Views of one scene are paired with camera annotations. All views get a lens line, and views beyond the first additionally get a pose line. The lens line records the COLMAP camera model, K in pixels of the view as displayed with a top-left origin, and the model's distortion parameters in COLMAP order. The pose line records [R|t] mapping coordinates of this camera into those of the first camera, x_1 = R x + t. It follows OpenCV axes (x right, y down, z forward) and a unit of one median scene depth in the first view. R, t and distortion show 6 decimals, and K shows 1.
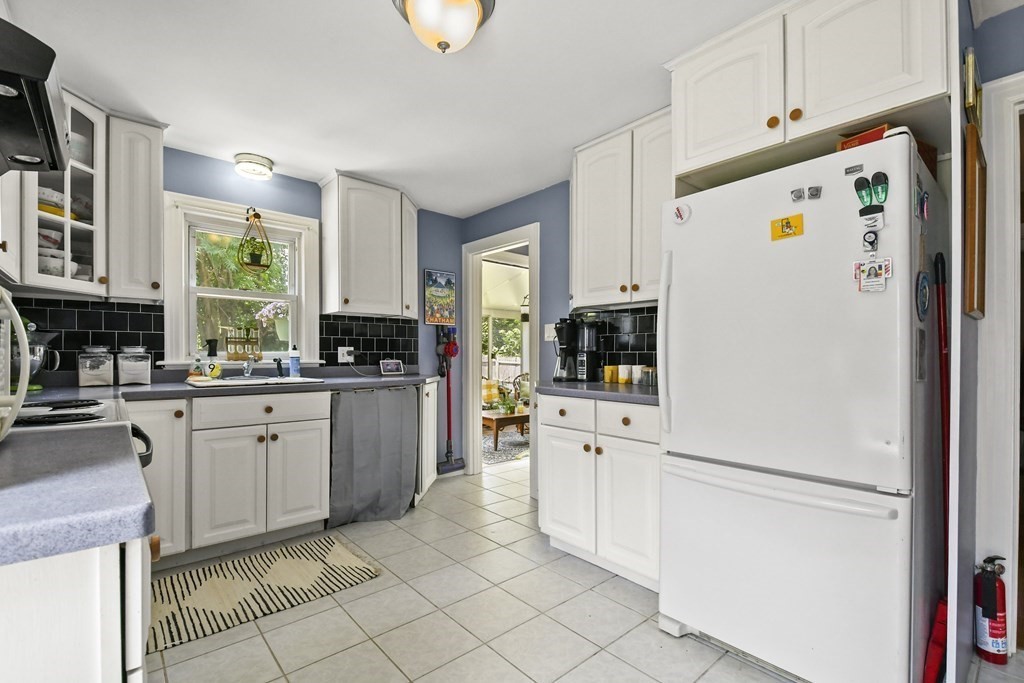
lens RADIAL K [[464.0, 0, 512.7], [0, 464.0, 357.7], [0, 0, 1]] dist [0.018169, -0.013565]
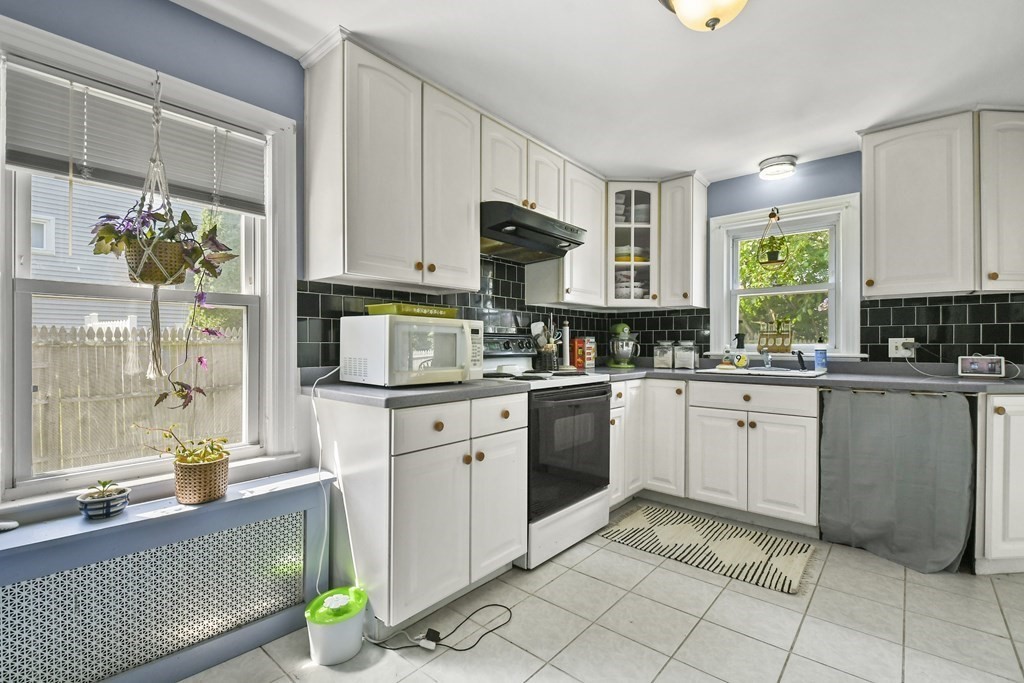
lens RADIAL K [[464.0, 0, 493.7], [0, 464.0, 348.8], [0, 0, 1]] dist [0.018169, -0.013565]
pose [[0.113354, 0.008952, -0.993514, 0.461247], [-0.008837, 0.999929, 0.008001, -0.006251], [0.993515, 0.007873, 0.113425, 0.278792]]
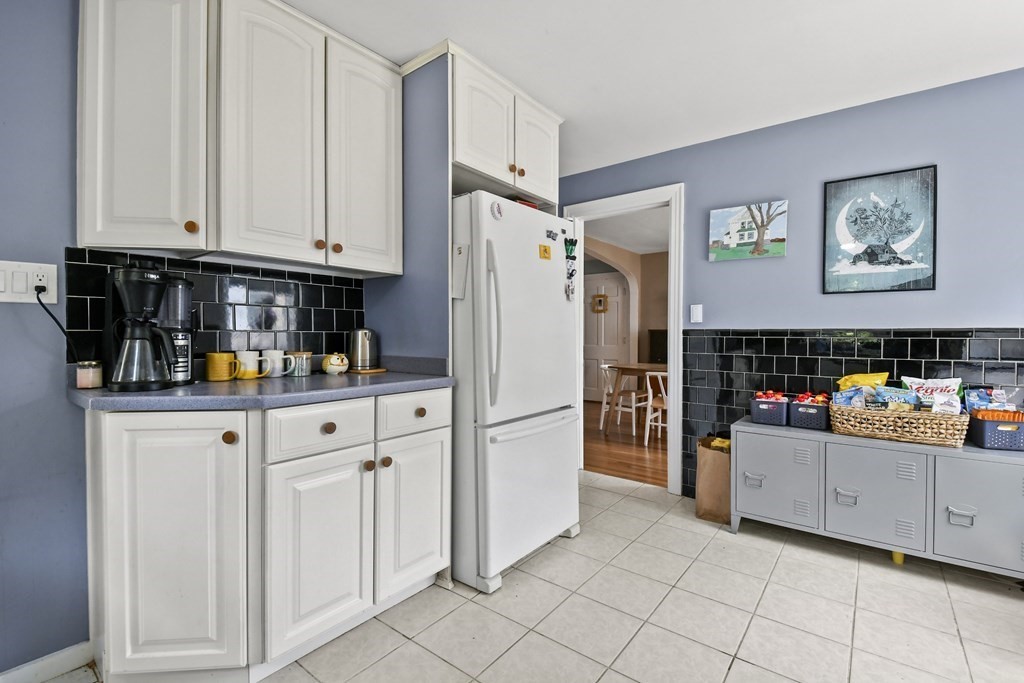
lens RADIAL K [[464.0, 0, 510.1], [0, 464.0, 340.4], [0, 0, 1]] dist [0.018169, -0.013565]
pose [[-0.163663, -0.008957, 0.986476, -0.518642], [0.005637, 0.999934, 0.010014, -0.005102], [-0.986500, 0.007199, -0.163602, 0.799230]]
